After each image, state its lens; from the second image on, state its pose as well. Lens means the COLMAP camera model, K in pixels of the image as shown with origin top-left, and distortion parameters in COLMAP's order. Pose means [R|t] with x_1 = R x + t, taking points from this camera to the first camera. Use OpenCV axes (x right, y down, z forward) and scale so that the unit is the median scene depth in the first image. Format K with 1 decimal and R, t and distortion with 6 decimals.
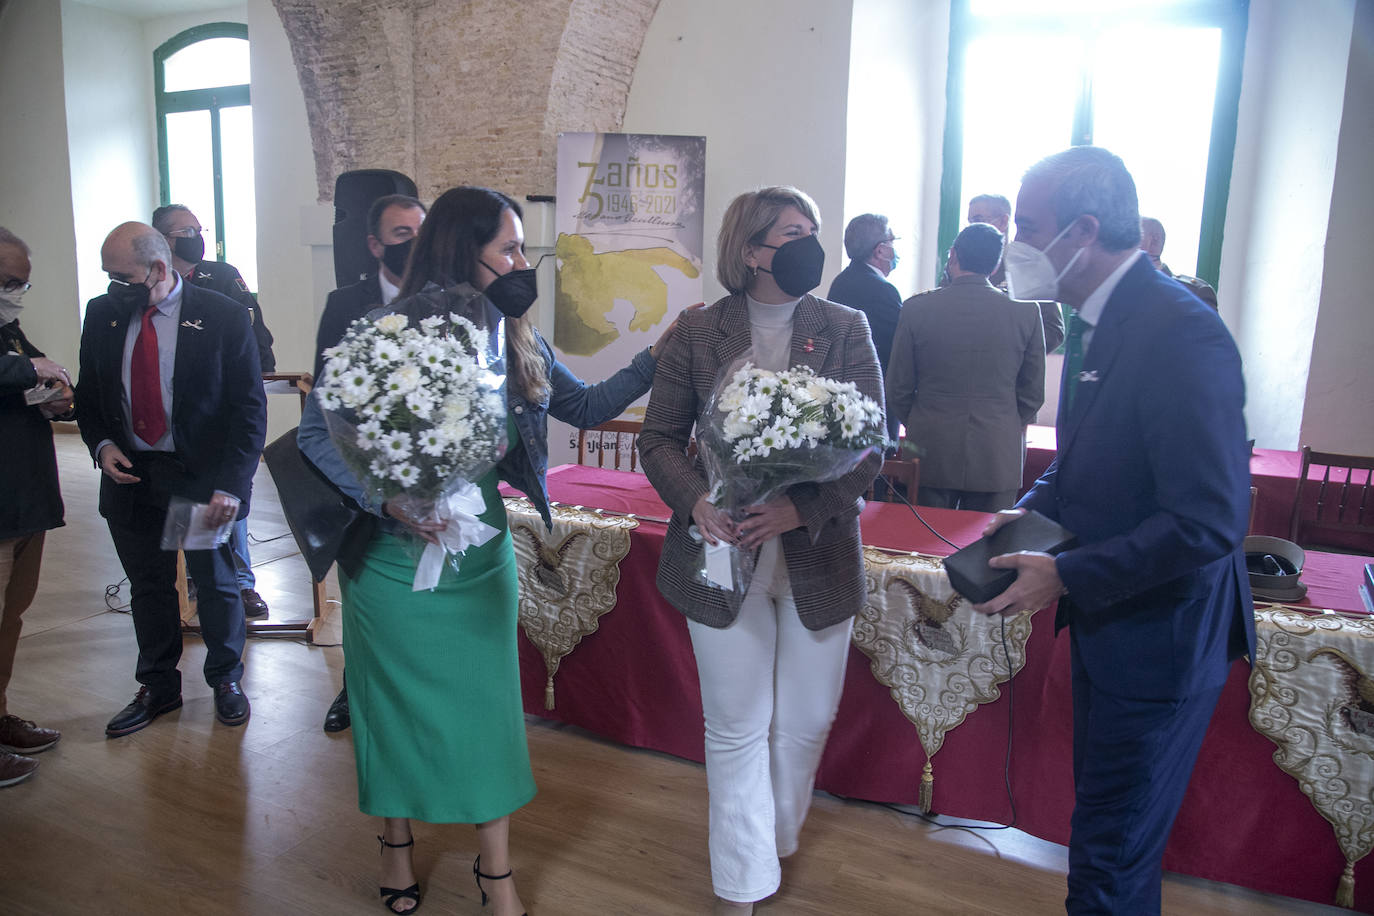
lens RADIAL K [[996.1, 0, 686.4], [0, 996.1, 459.8], [0, 0, 1]] dist [-0.112737, 0.085900]
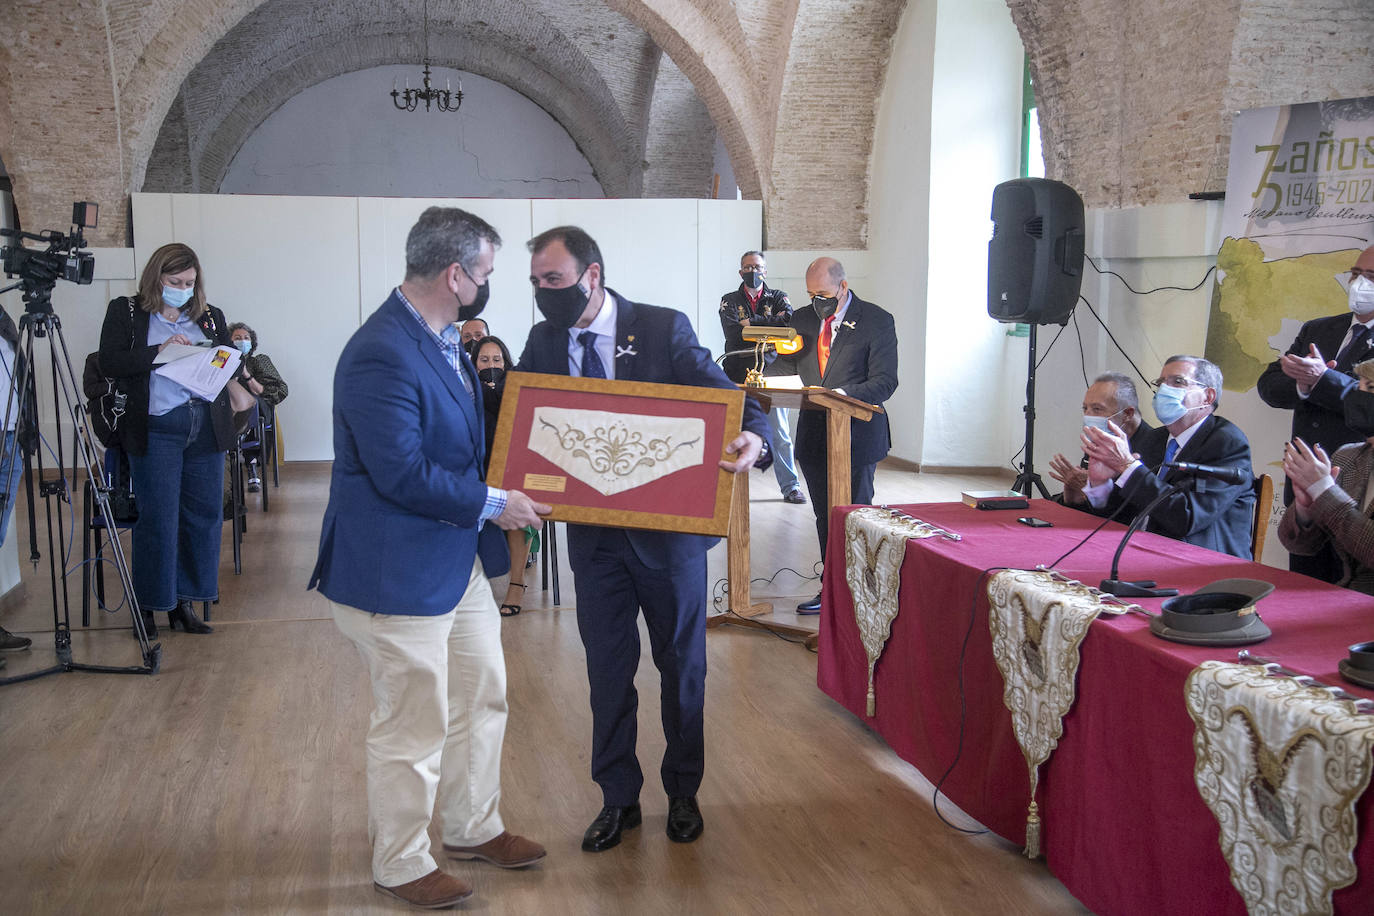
lens RADIAL K [[1514.5, 0, 687.4], [0, 1514.5, 469.5], [0, 0, 1]] dist [0.051067, 0.065268]
pose [[0.618534, 0.069021, -0.782721, 0.587215], [-0.126035, 0.991952, -0.012126, 0.028662], [0.775584, 0.106151, 0.622255, -0.094058]]
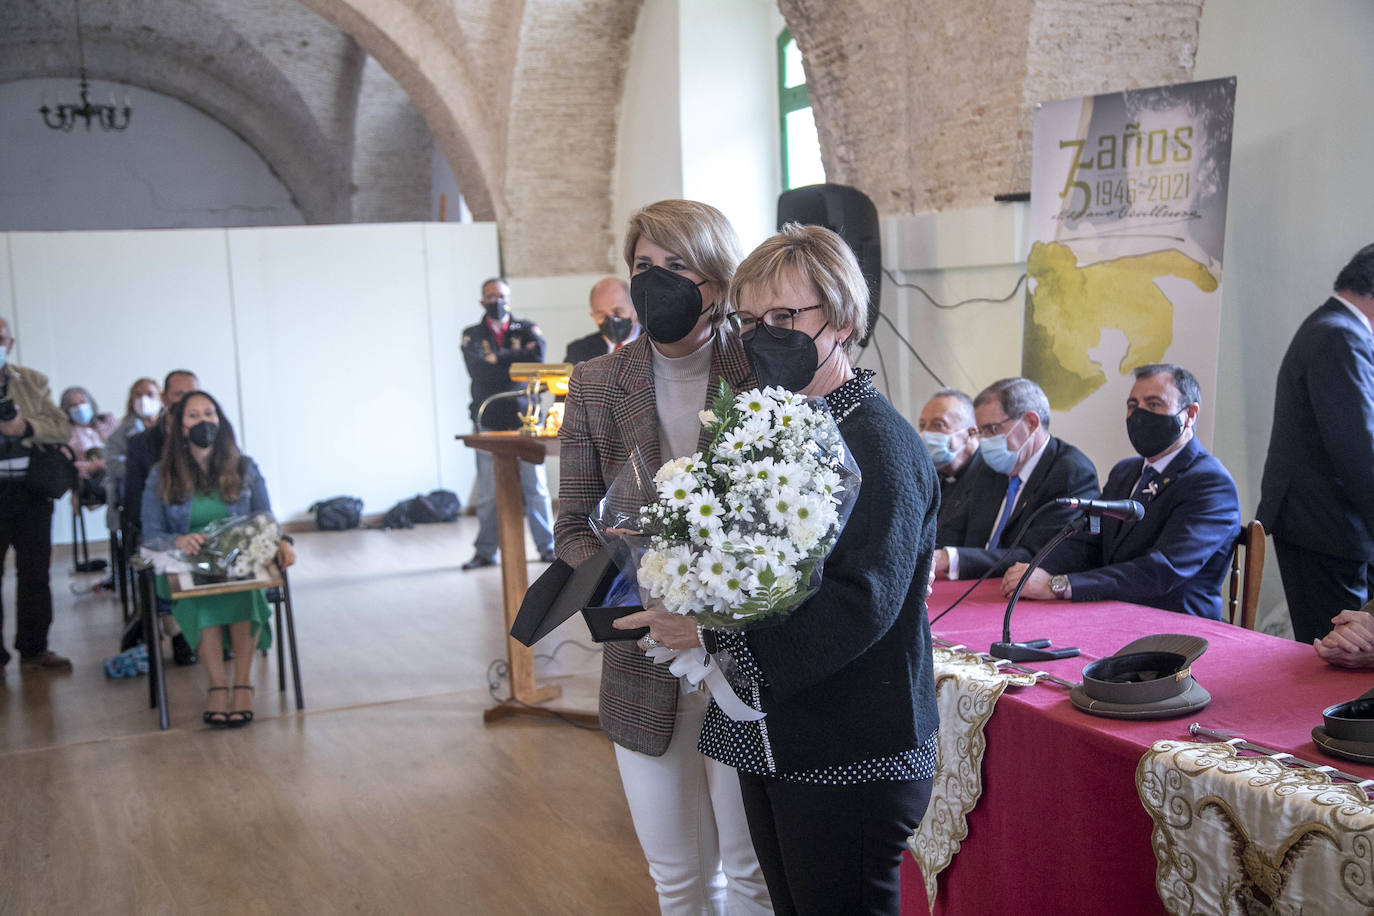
lens RADIAL K [[1624.9, 0, 715.8], [0, 1624.9, 485.4], [0, 0, 1]] dist [0.068415, 0.036756]
pose [[0.755209, 0.011654, -0.655381, 0.487994], [-0.056027, 0.997331, -0.046826, 0.020658], [0.653085, 0.072082, 0.753846, -0.053229]]
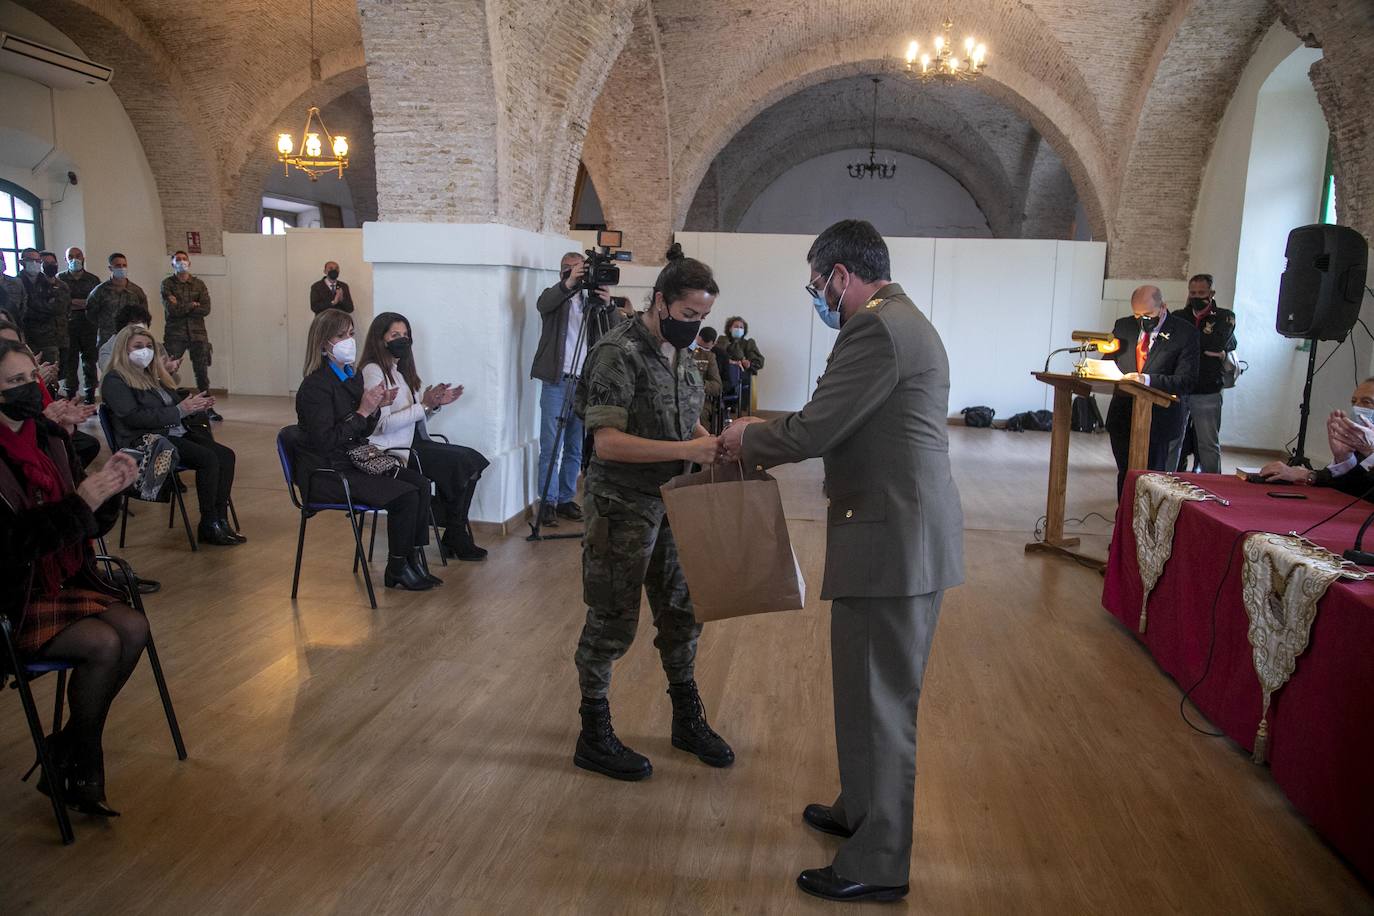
lens RADIAL K [[1015.3, 0, 692.0], [0, 1015.3, 466.9], [0, 0, 1]] dist [-0.101358, 0.081883]
pose [[0.315874, 0.142338, -0.938064, 0.551784], [-0.190158, 0.978120, 0.084384, 0.024658], [0.929550, 0.151726, 0.336029, -0.030886]]
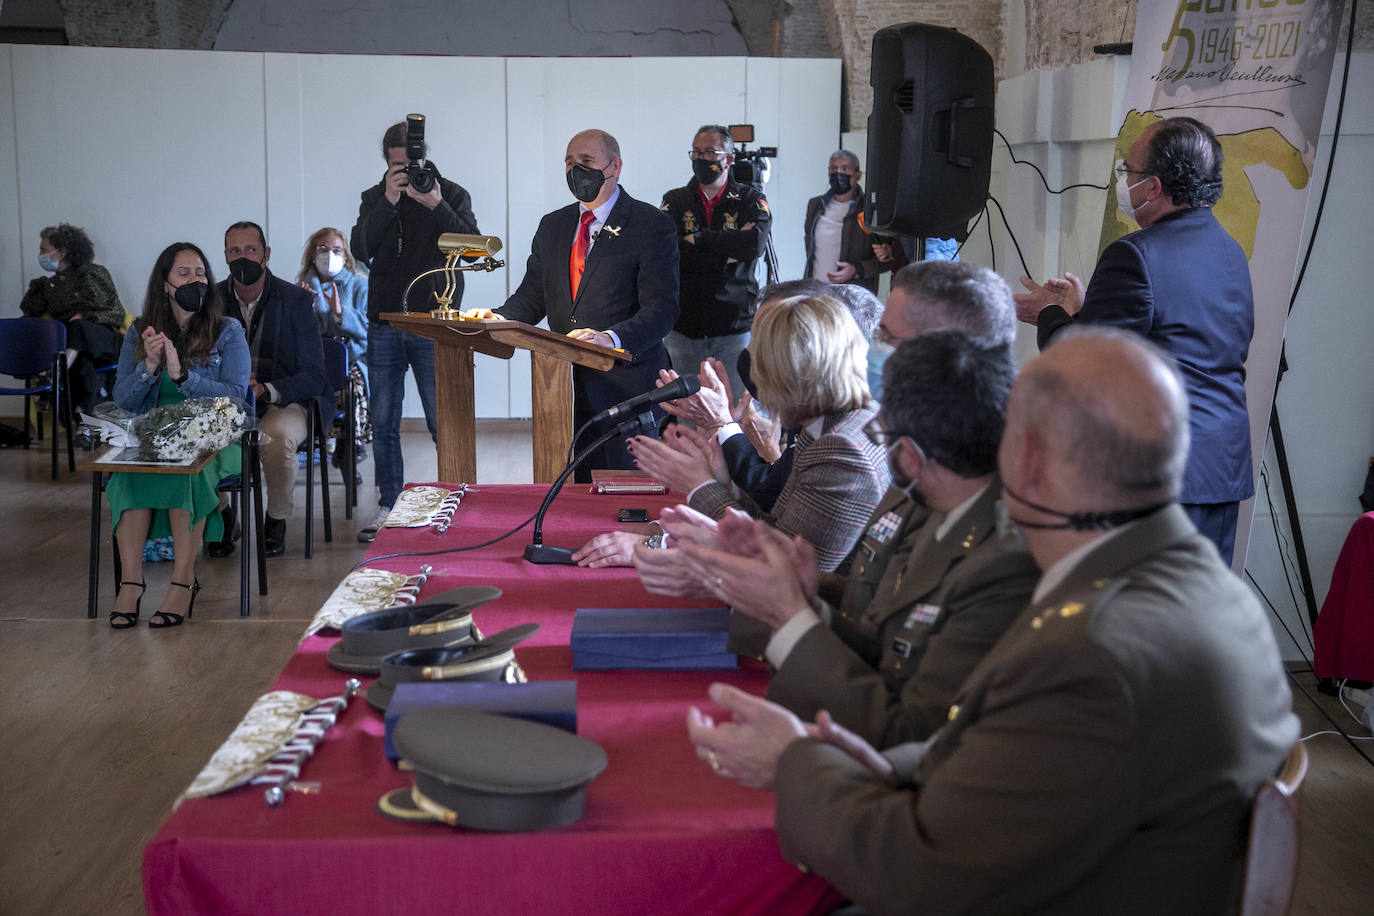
lens RADIAL K [[2024.2, 0, 693.8], [0, 2024.2, 491.1], [0, 0, 1]] dist [0.176928, -0.010806]
pose [[0.457606, 0.114337, -0.881773, 0.784692], [-0.155765, 0.986670, 0.047102, -0.038126], [0.875405, 0.115795, 0.469316, 0.282826]]
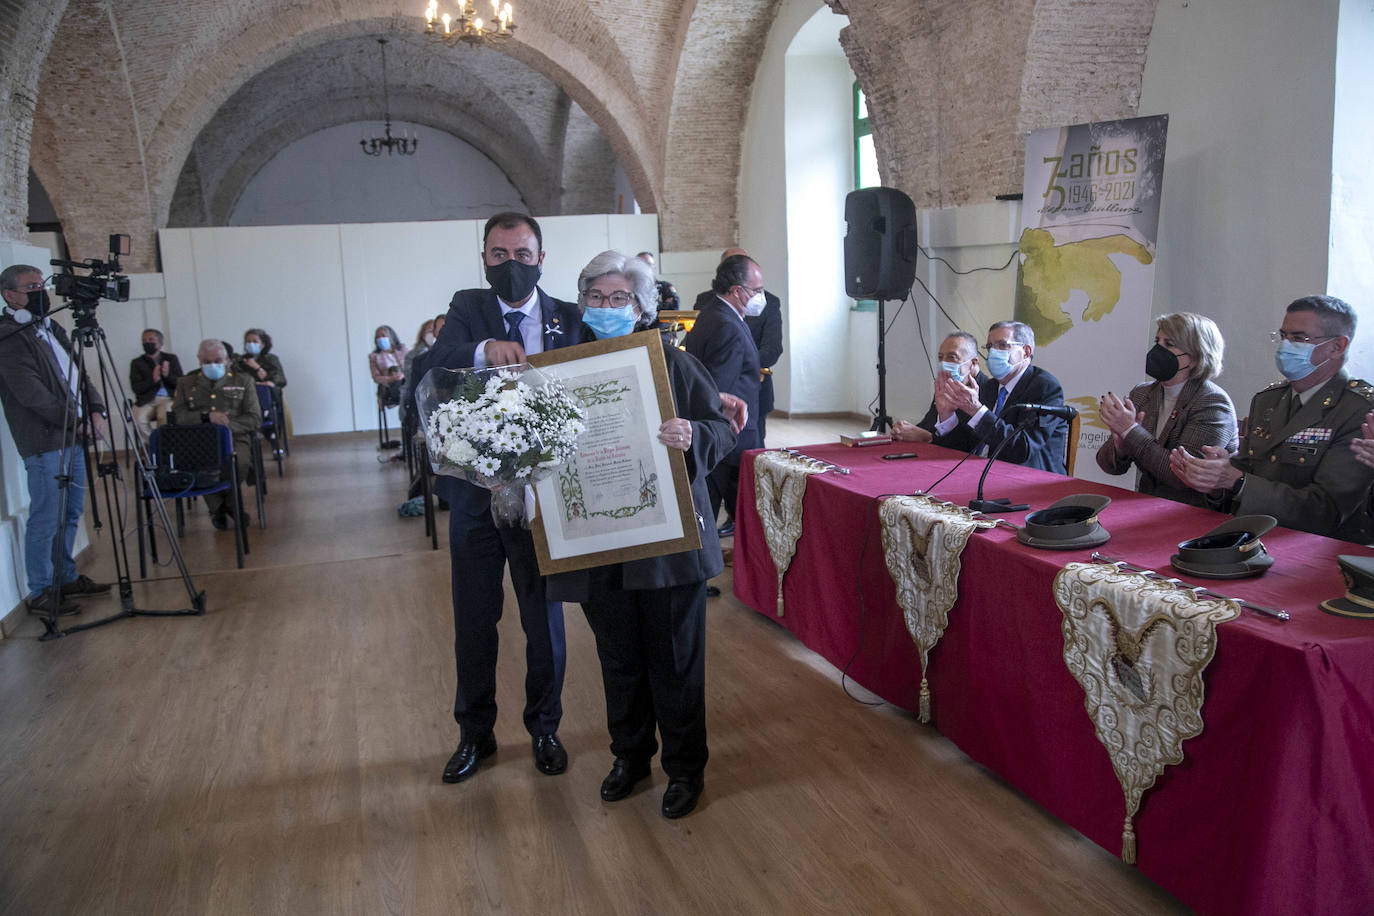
lens RADIAL K [[1145.8, 0, 693.5], [0, 1145.8, 464.3], [0, 0, 1]] dist [-0.052557, 0.072603]
pose [[0.682588, 0.063110, -0.728073, 0.527687], [-0.074651, 0.997074, 0.016440, 0.026628], [0.726980, 0.043130, 0.685302, -0.073441]]
